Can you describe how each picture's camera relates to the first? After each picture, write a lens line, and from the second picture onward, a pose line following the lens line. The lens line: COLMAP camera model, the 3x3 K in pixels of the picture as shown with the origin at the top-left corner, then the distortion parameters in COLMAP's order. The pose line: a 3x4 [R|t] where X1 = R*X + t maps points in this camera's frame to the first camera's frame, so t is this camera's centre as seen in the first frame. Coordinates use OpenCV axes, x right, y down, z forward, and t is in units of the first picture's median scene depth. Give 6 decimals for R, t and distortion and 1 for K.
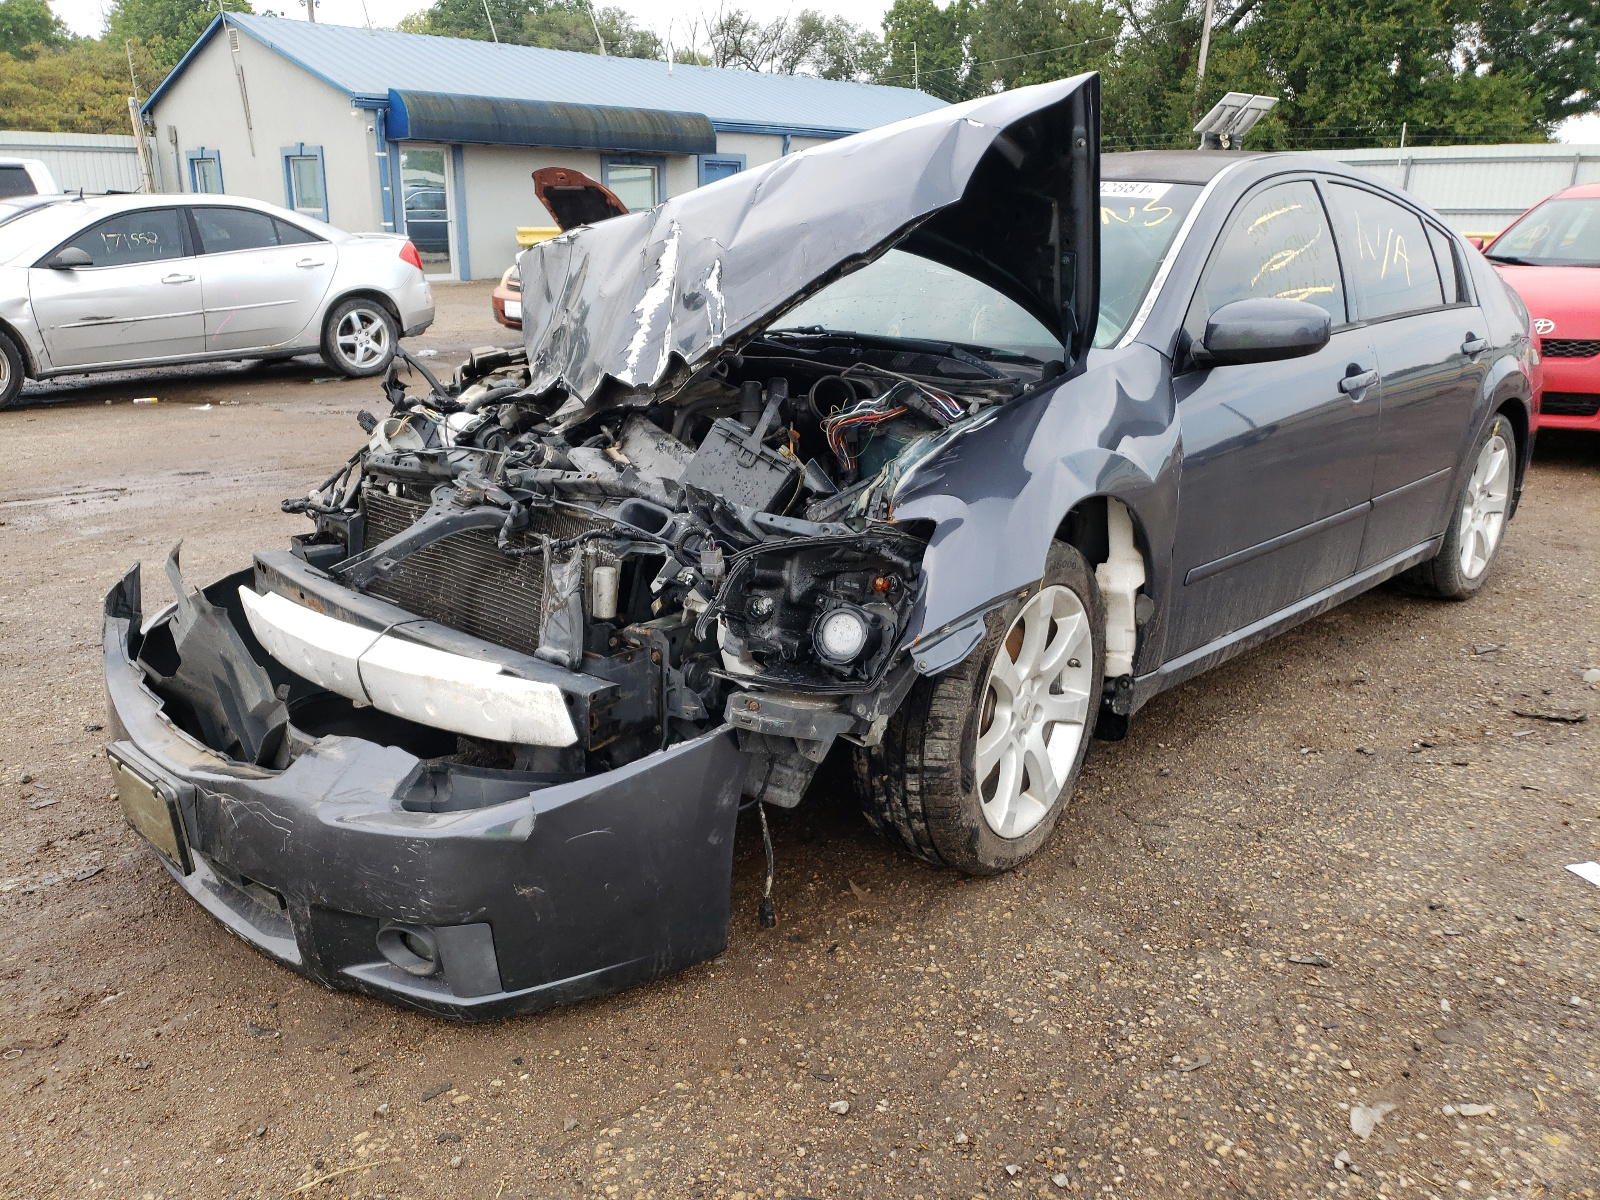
lens RADIAL K [[1344.7, 0, 780.8], [0, 1344.7, 601.0], [0, 0, 1]] dist [0.025691, 0.000264]
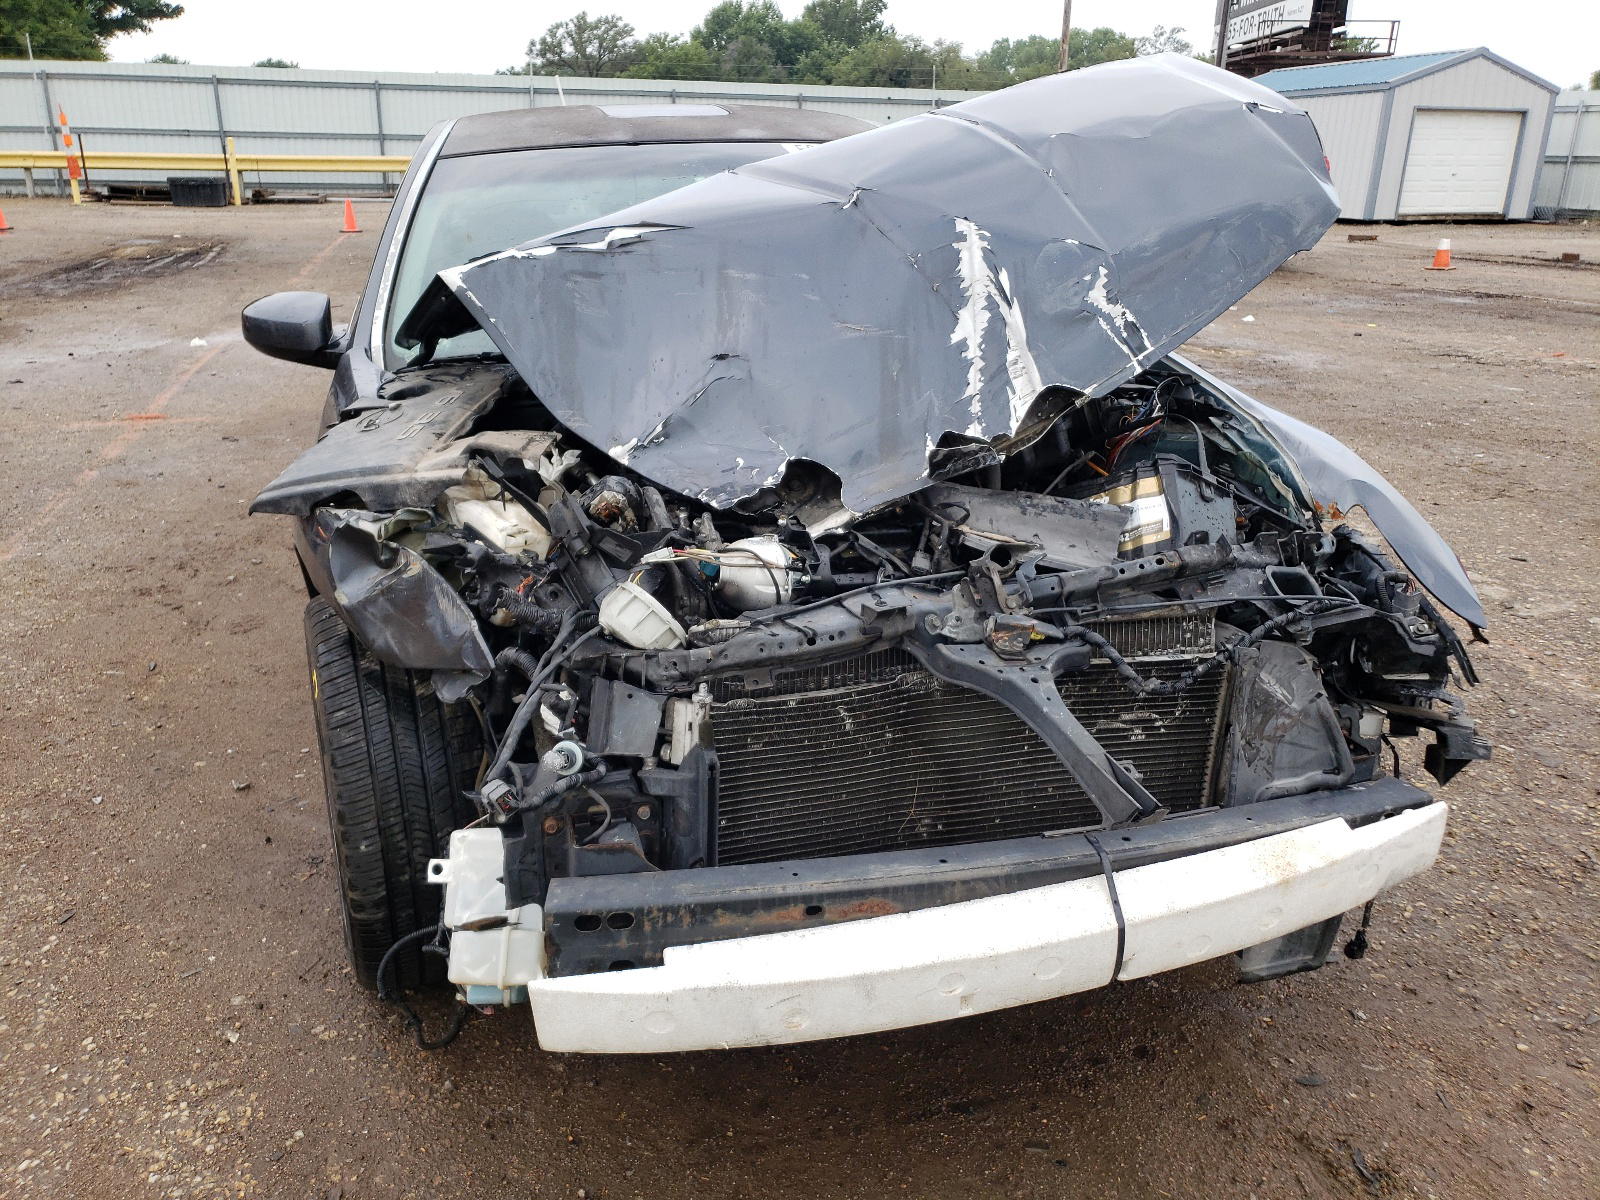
lens RADIAL K [[1344.7, 0, 780.8], [0, 1344.7, 601.0], [0, 0, 1]] dist [0.025691, 0.000264]
pose [[0.499523, -0.288920, 0.816702, -0.795298], [0.238671, 0.952160, 0.190861, -0.243107], [-0.832774, 0.099583, 0.544583, 0.689415]]
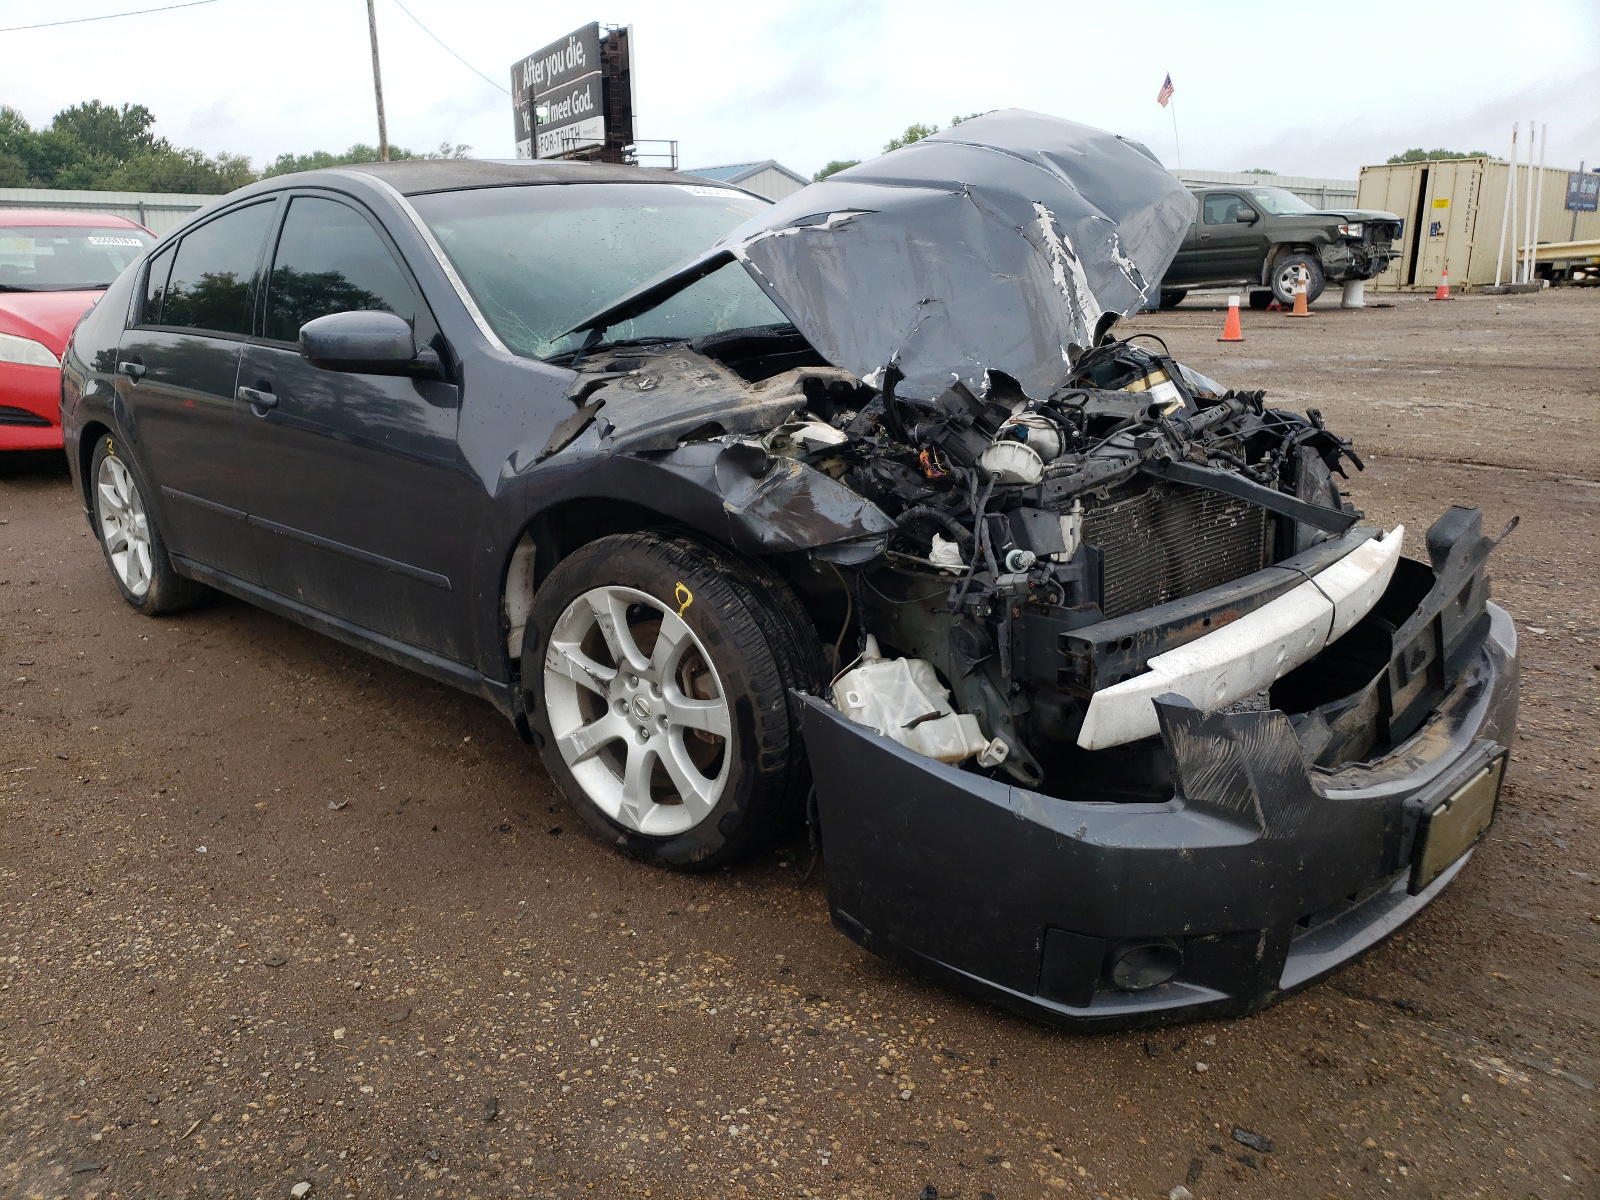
lens RADIAL K [[1344.7, 0, 780.8], [0, 1344.7, 601.0], [0, 0, 1]] dist [0.025691, 0.000264]
pose [[-0.011889, -0.262566, 0.964841, -1.192351], [0.299377, 0.919712, 0.253974, -0.320310], [-0.954061, 0.291871, 0.067672, 1.205846]]
